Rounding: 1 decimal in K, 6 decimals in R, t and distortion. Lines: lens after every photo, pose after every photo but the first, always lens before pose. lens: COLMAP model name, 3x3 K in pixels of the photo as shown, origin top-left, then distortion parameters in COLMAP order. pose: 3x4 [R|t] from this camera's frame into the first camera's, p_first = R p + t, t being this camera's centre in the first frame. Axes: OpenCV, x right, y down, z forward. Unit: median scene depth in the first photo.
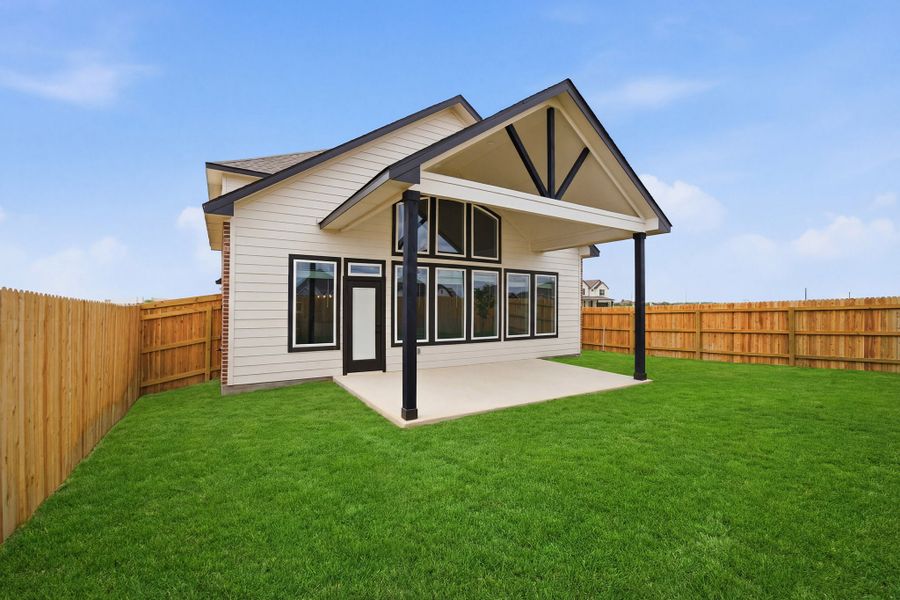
lens RADIAL K [[376.1, 0, 431.5], [0, 376.1, 302.2], [0, 0, 1]] dist [-0.009319, 0.004892]
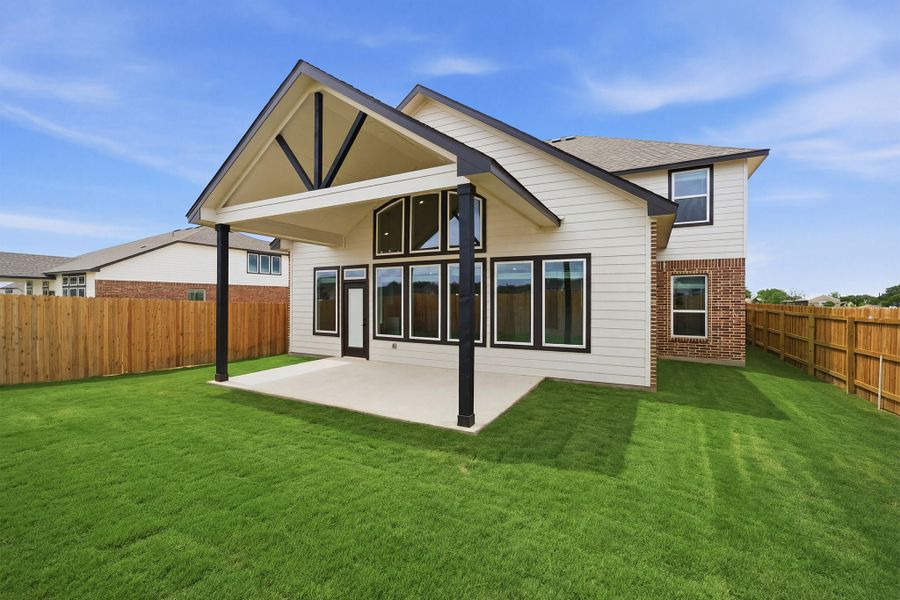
lens RADIAL K [[376.1, 0, 446.7], [0, 376.1, 303.1], [0, 0, 1]] dist [-0.009319, 0.004892]
pose [[0.531961, -0.001231, -0.846768, 0.971200], [0.001899, 0.999998, -0.000260, 0.009095], [0.846767, -0.001470, 0.531963, 0.573044]]
